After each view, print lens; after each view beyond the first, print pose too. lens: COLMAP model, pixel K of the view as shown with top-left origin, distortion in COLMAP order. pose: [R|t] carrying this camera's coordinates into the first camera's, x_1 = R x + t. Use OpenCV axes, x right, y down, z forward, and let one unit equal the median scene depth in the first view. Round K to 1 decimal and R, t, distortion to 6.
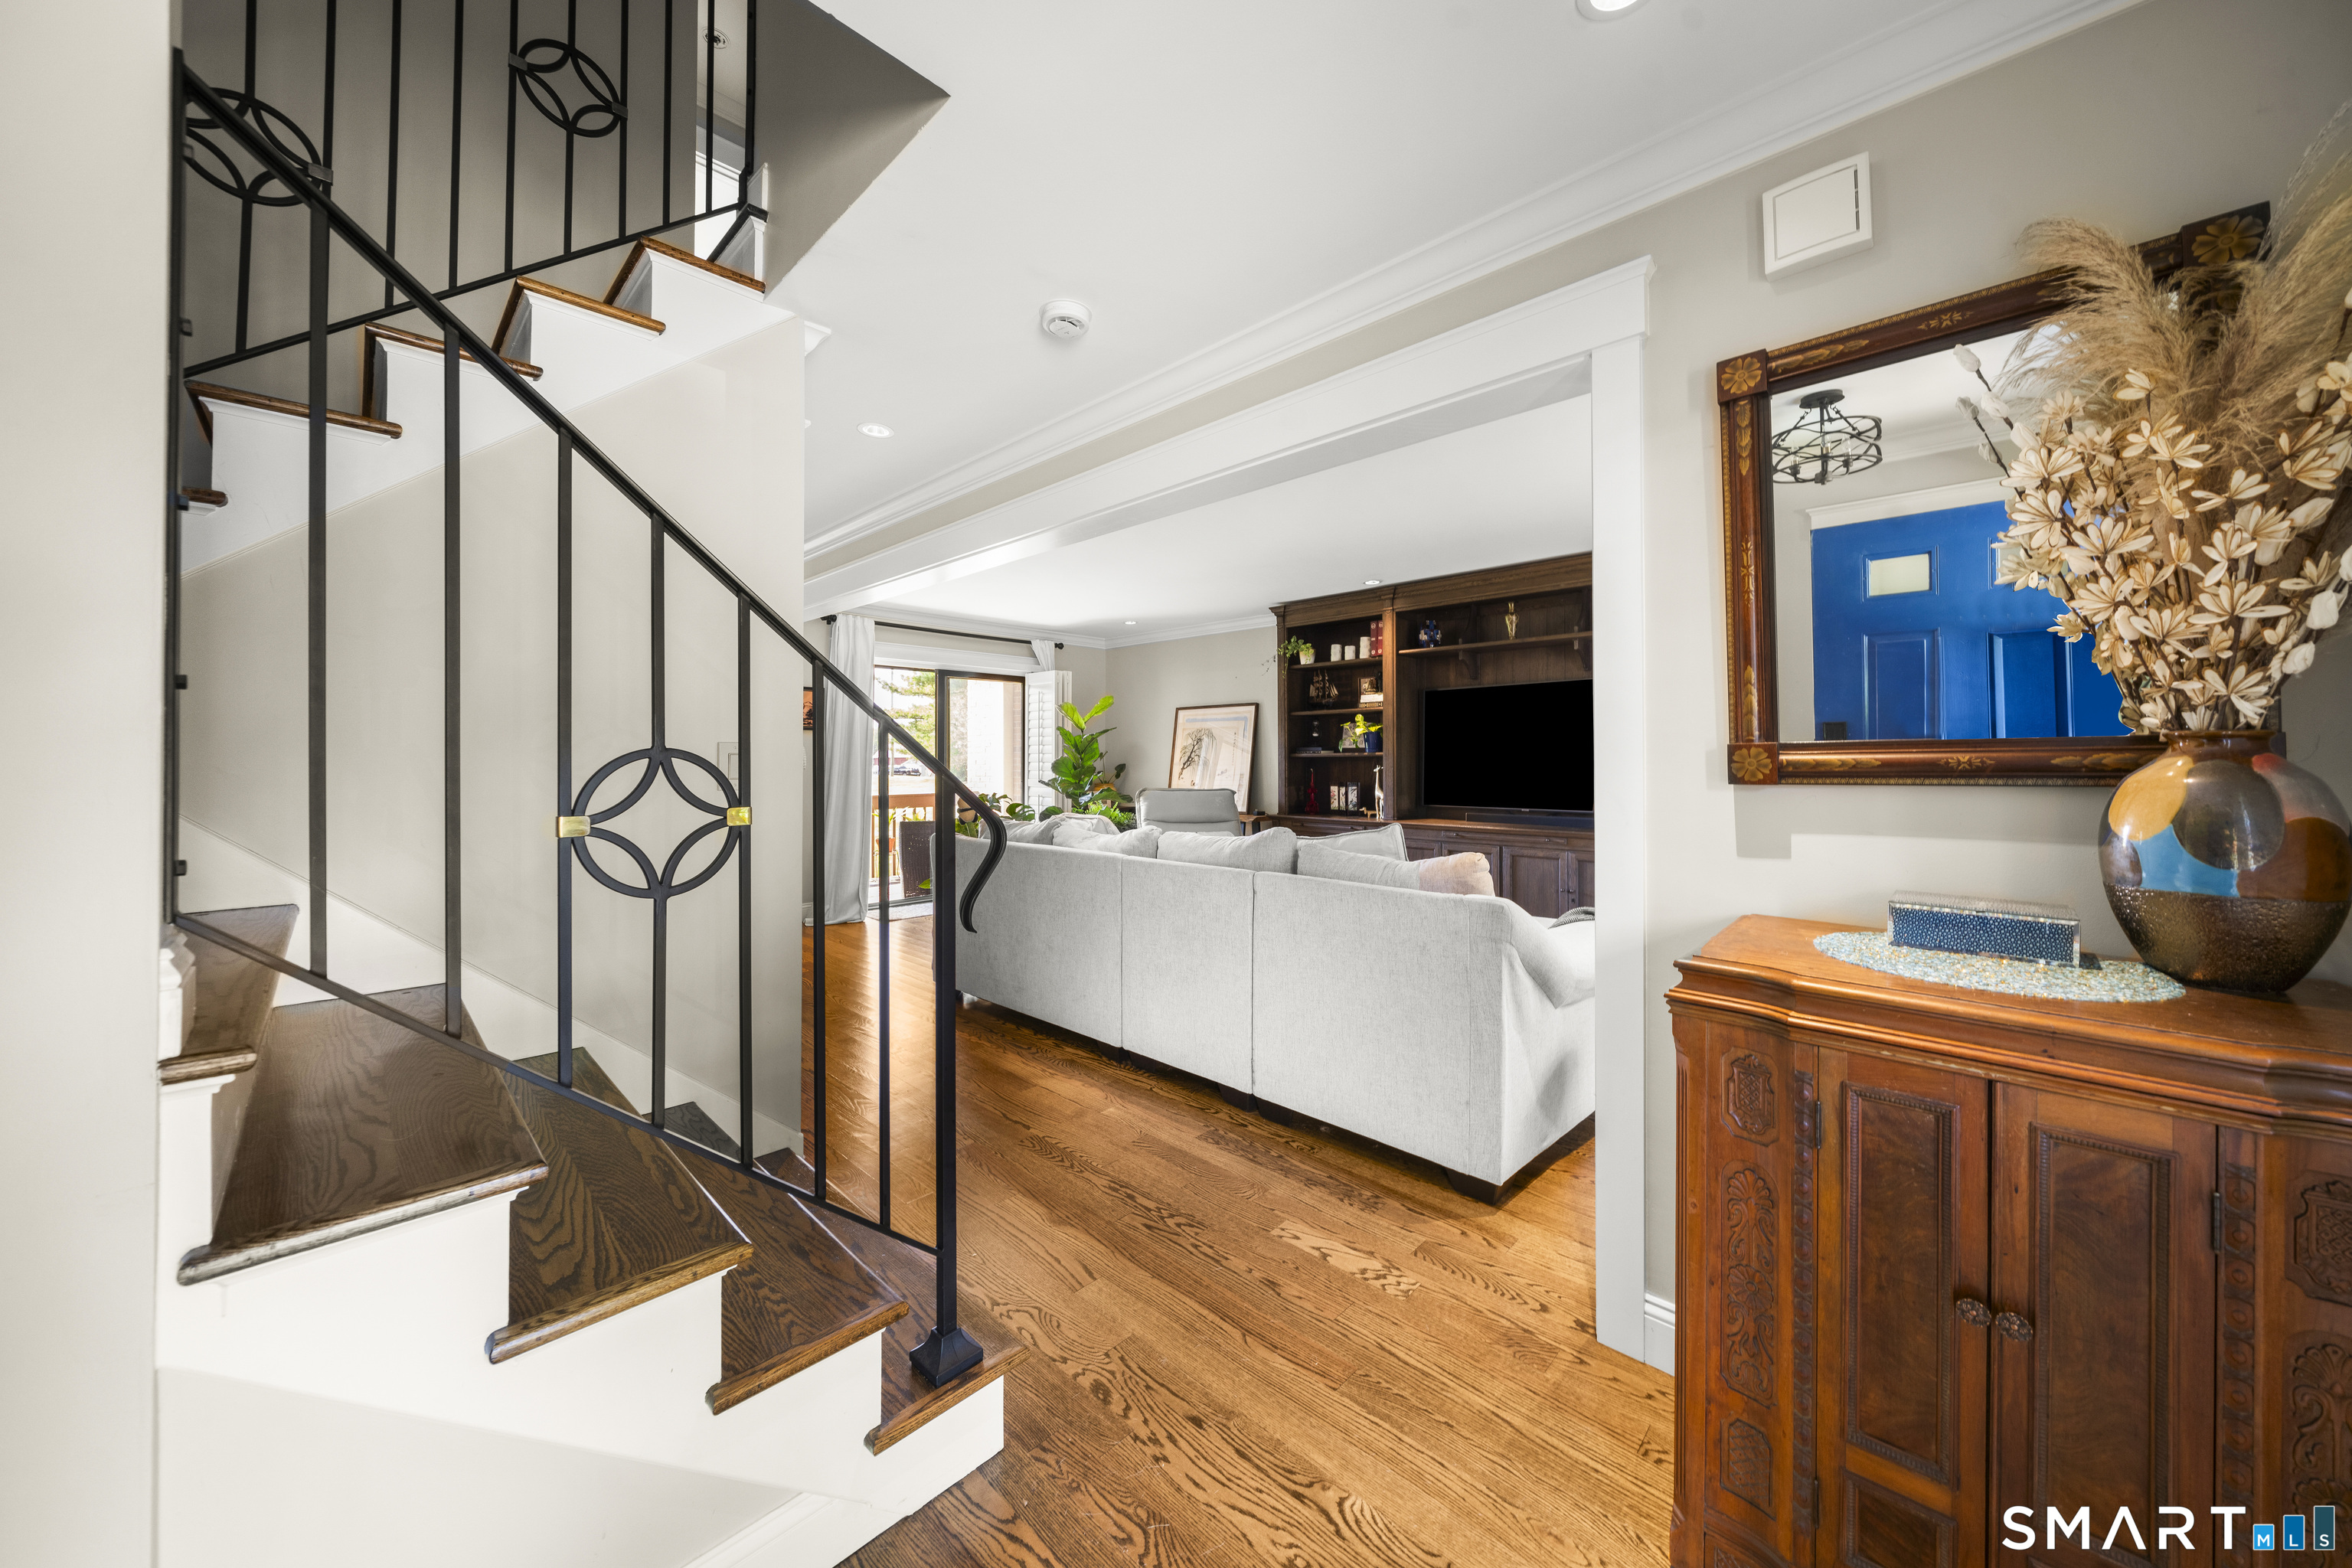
lens RADIAL K [[810.0, 0, 1185.1], [0, 810.0, 756.1], [0, 0, 1]] dist [-0.007831, 0.000399]
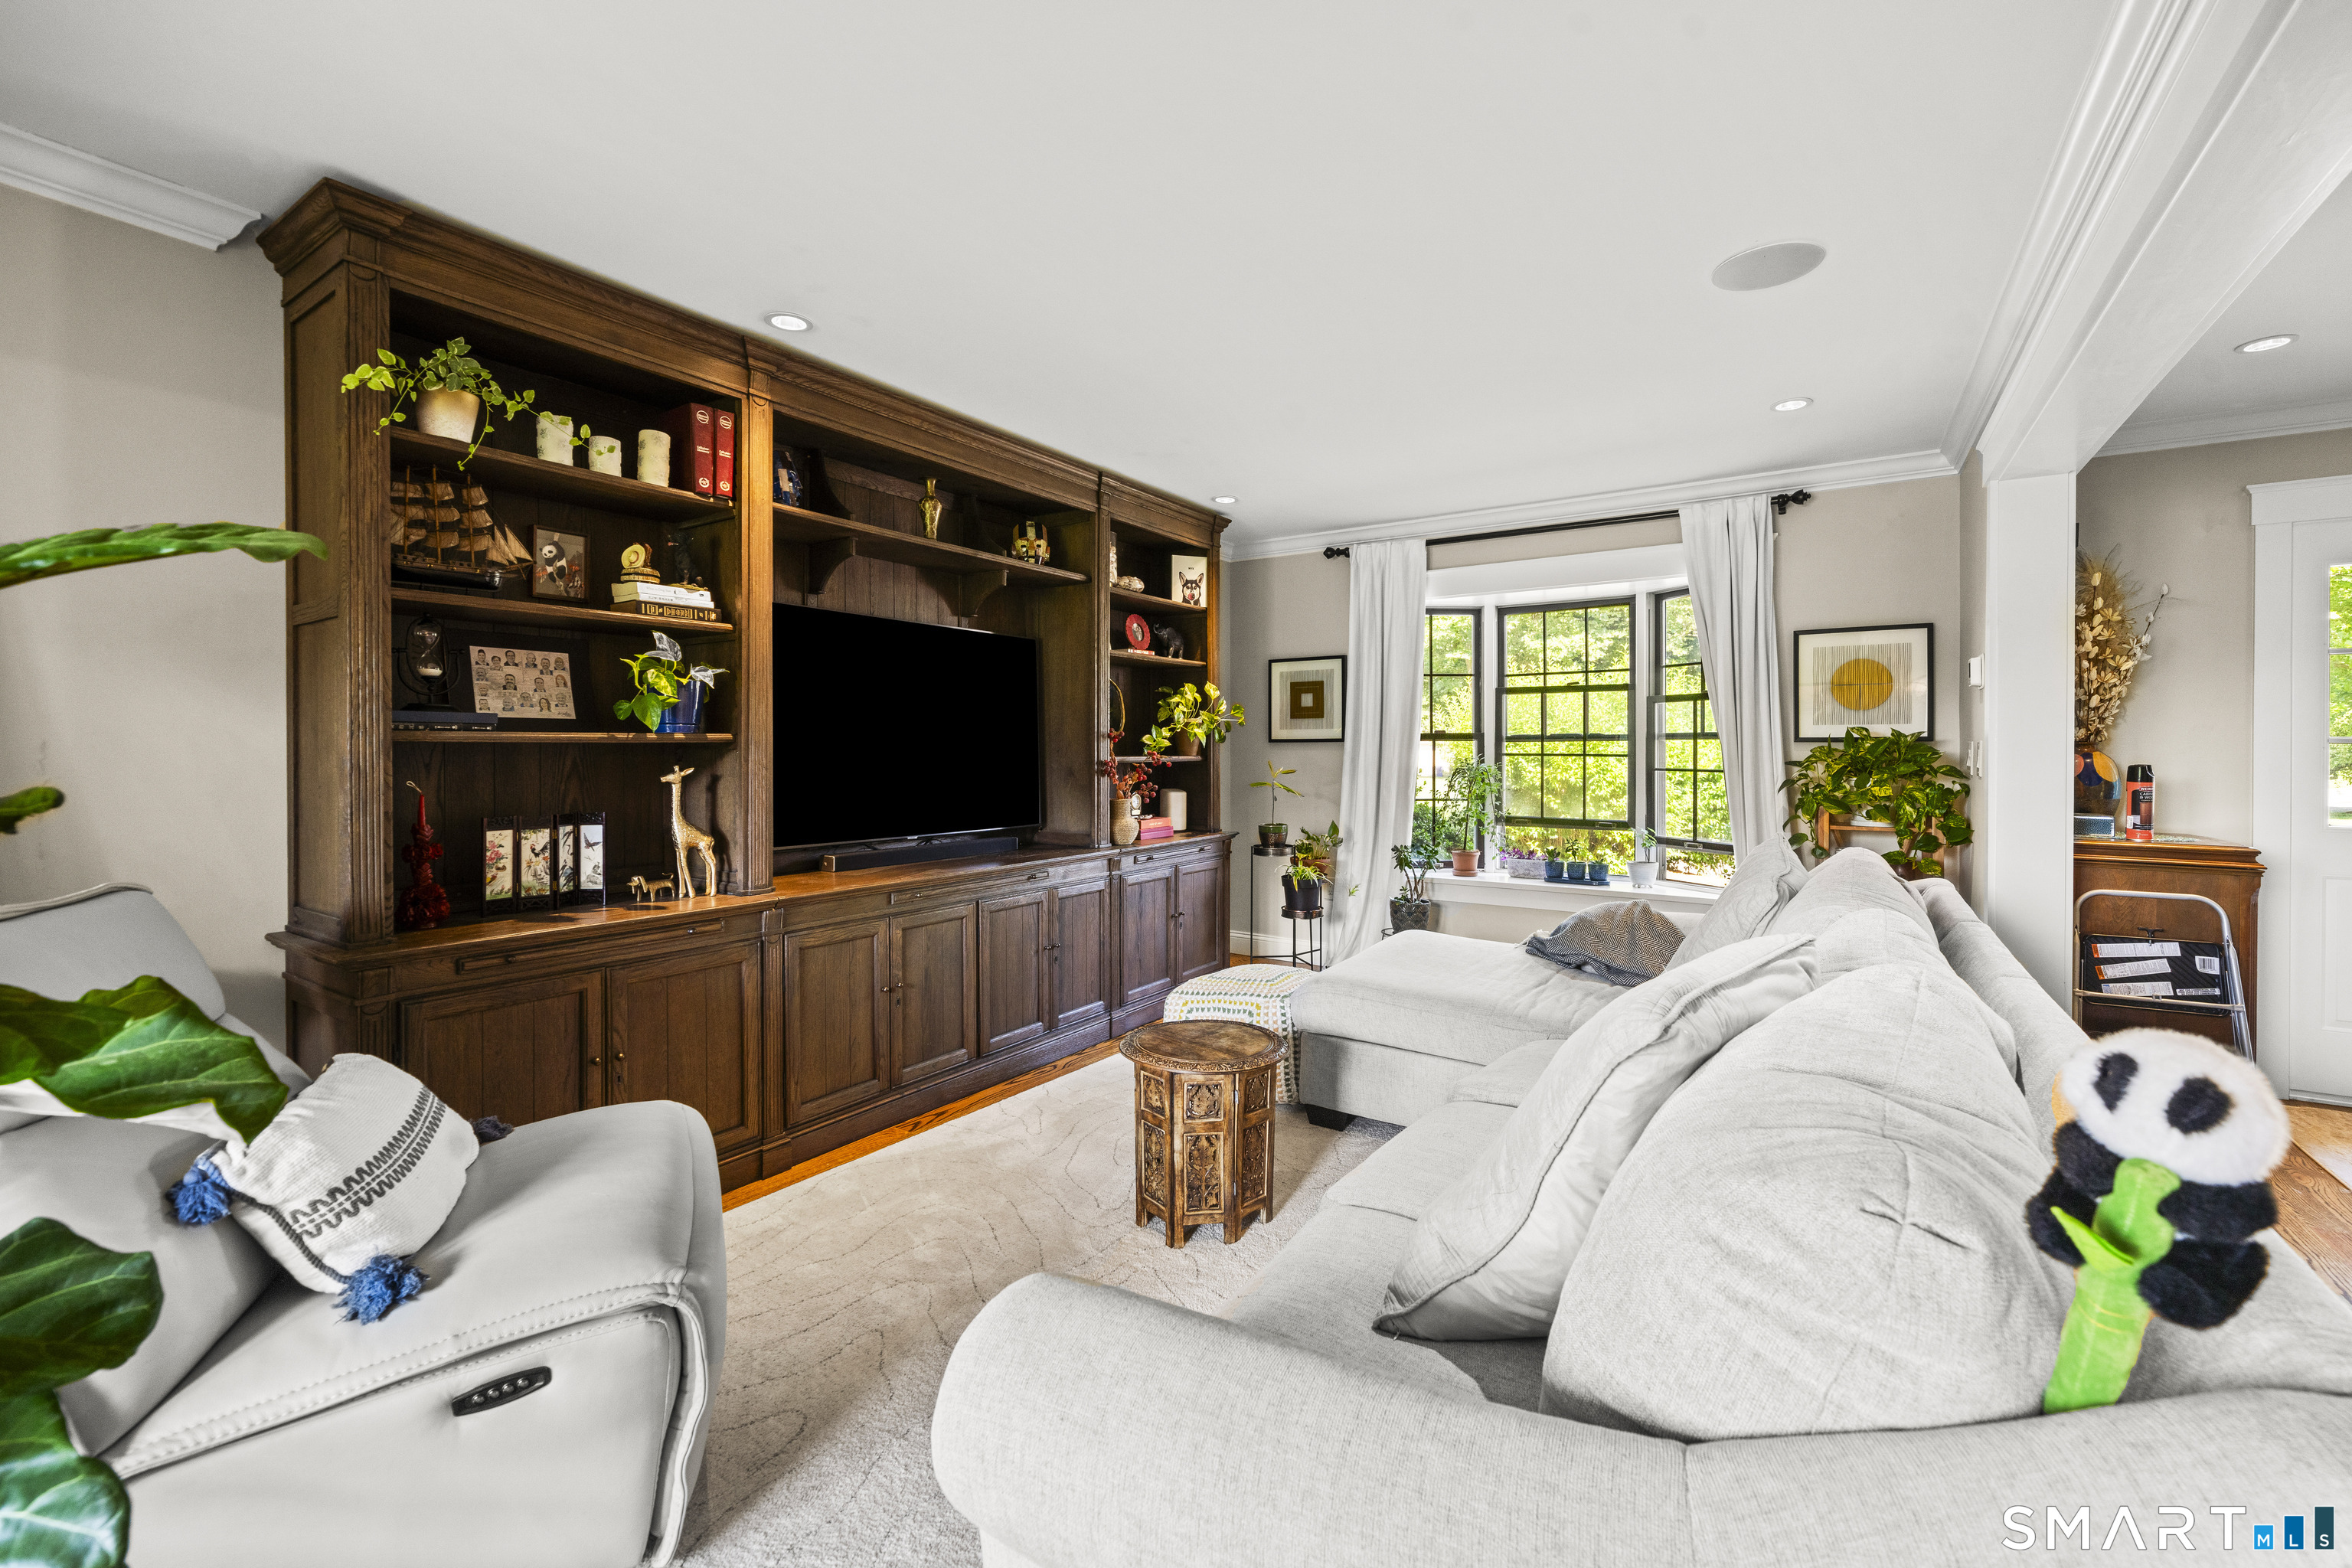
lens RADIAL K [[983.0, 0, 1172.6], [0, 983.0, 755.1], [0, 0, 1]] dist [0.000593, 0.000066]
pose [[-0.173281, -0.002727, 0.984869, -0.277281], [-0.004339, 0.999989, 0.002006, 0.004332], [-0.984863, -0.003926, -0.173291, 0.826742]]
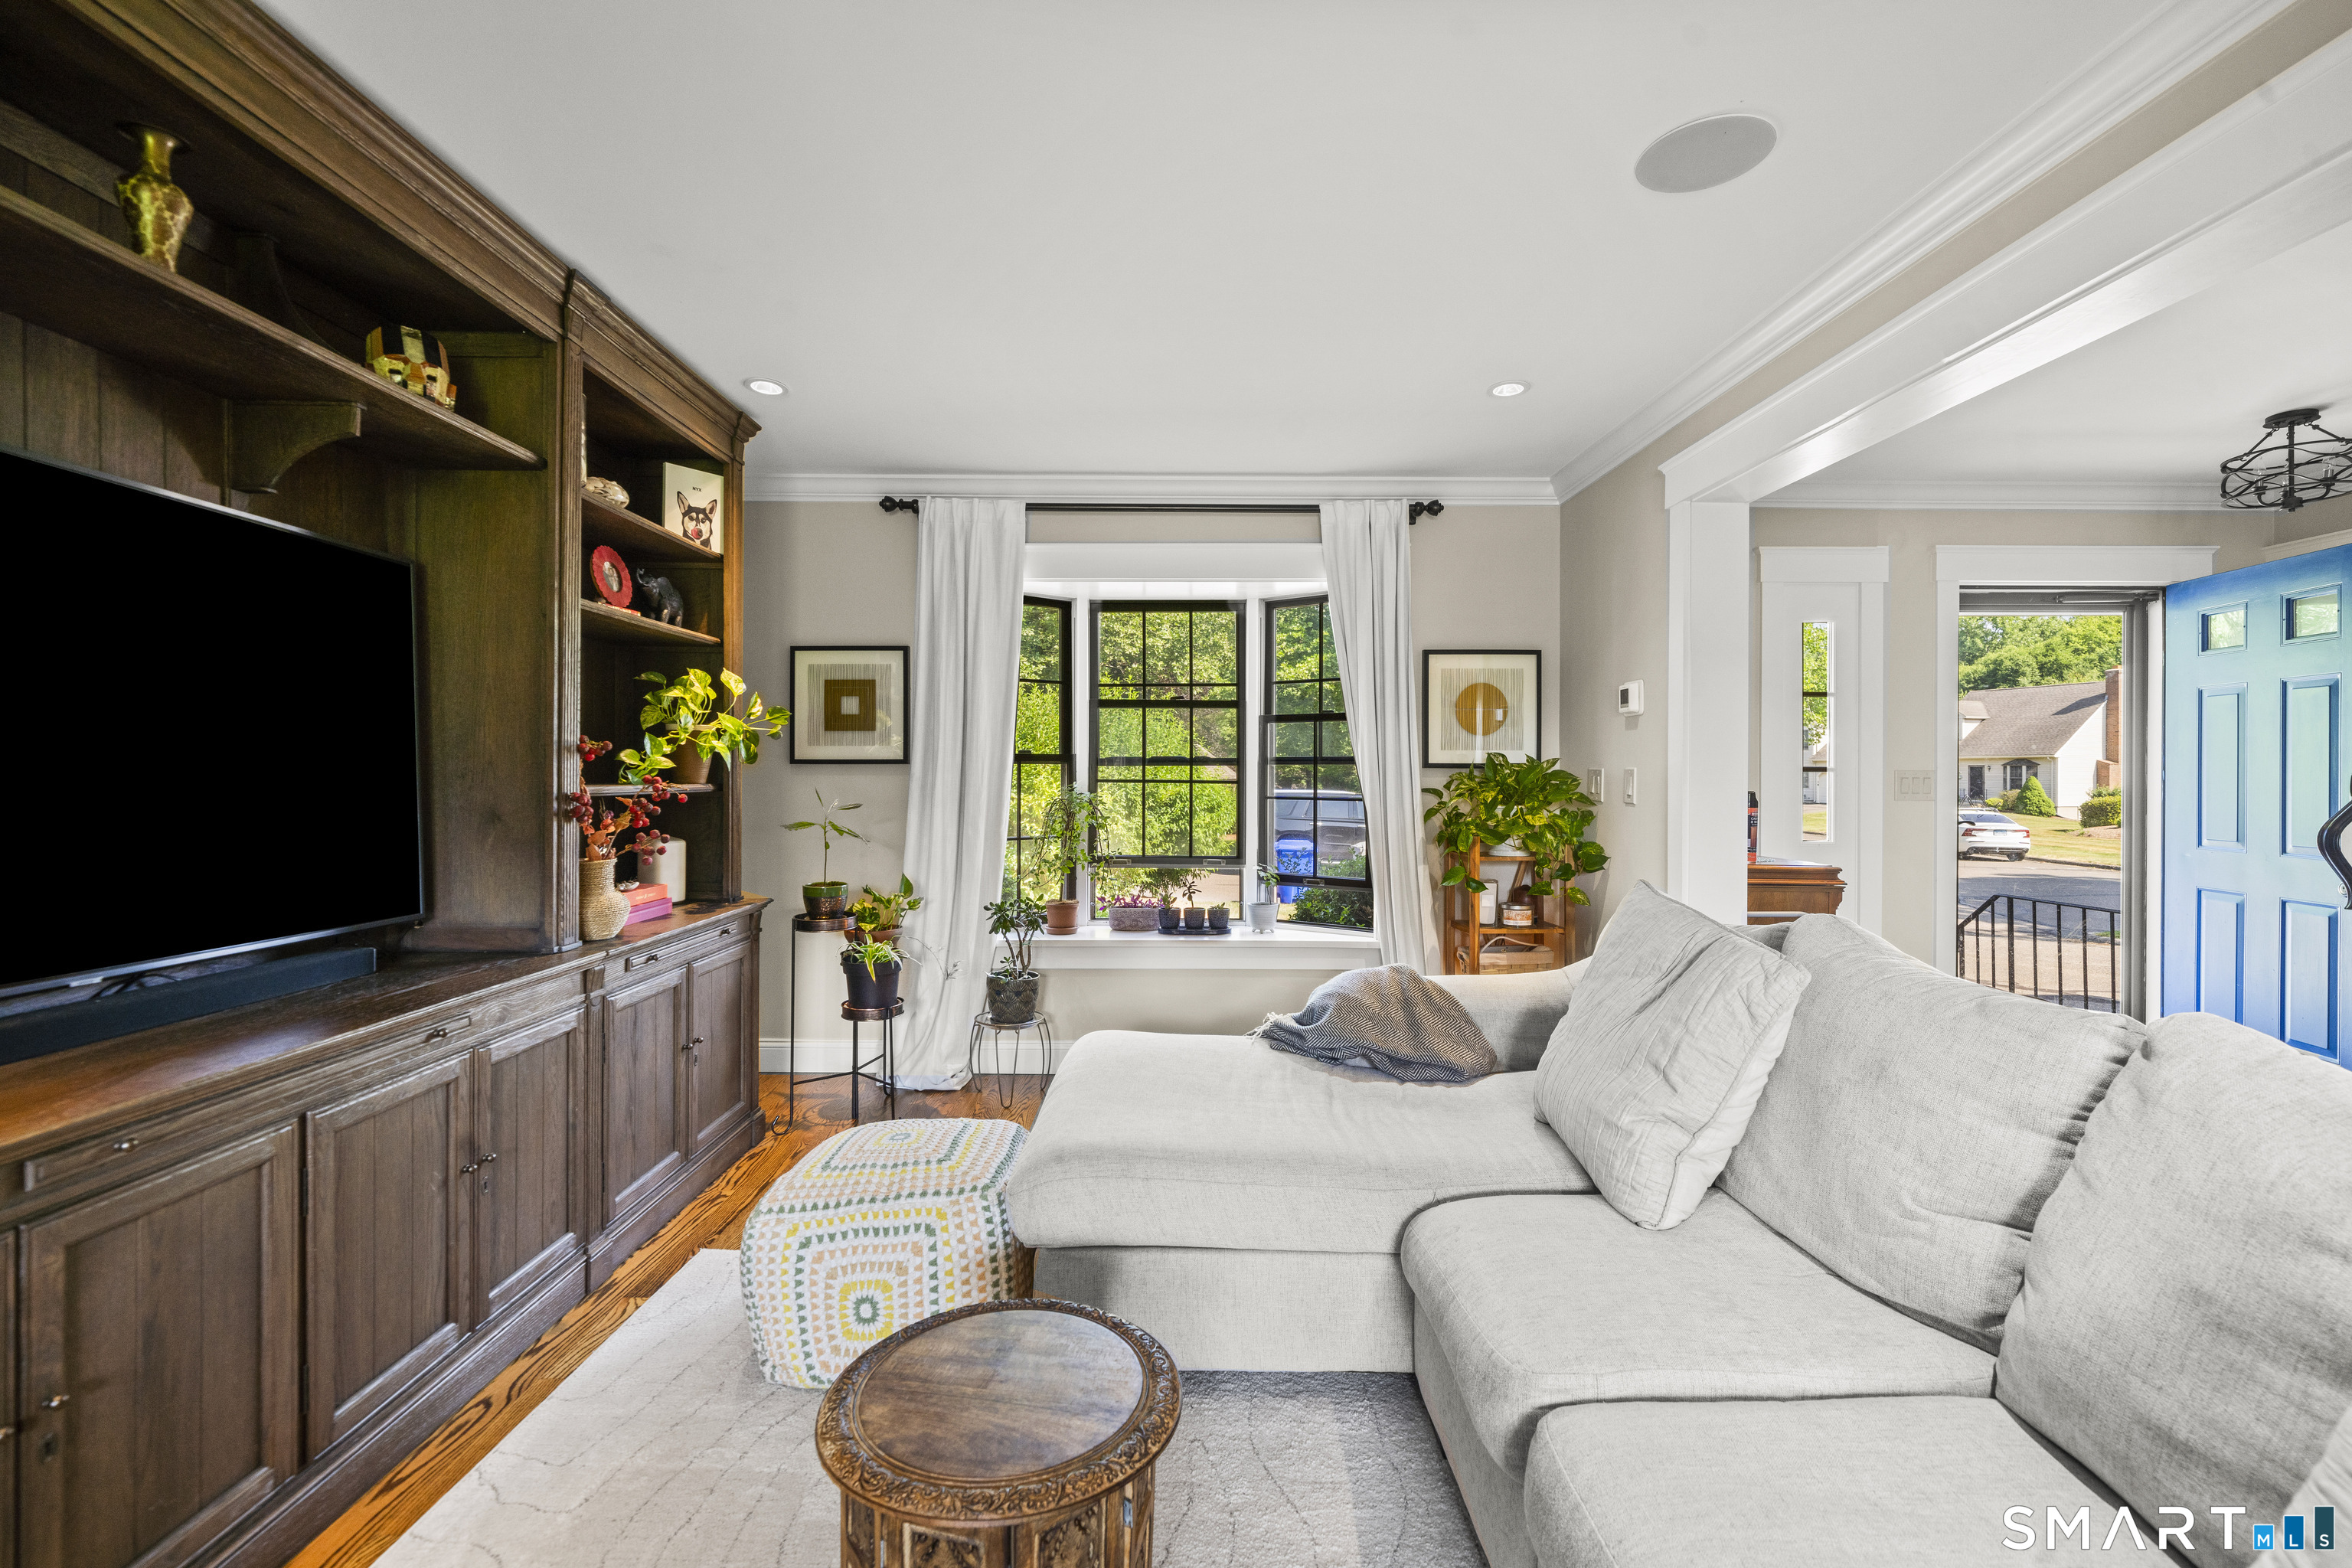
lens RADIAL K [[1014.1, 0, 1176.2], [0, 1014.1, 773.2], [0, 0, 1]] dist [-0.000031, 0.000548]
pose [[-0.696004, 0.002297, 0.718034, -0.029421], [-0.004490, 0.999961, -0.007551, 0.003895], [-0.718024, -0.008479, -0.695967, 0.861468]]
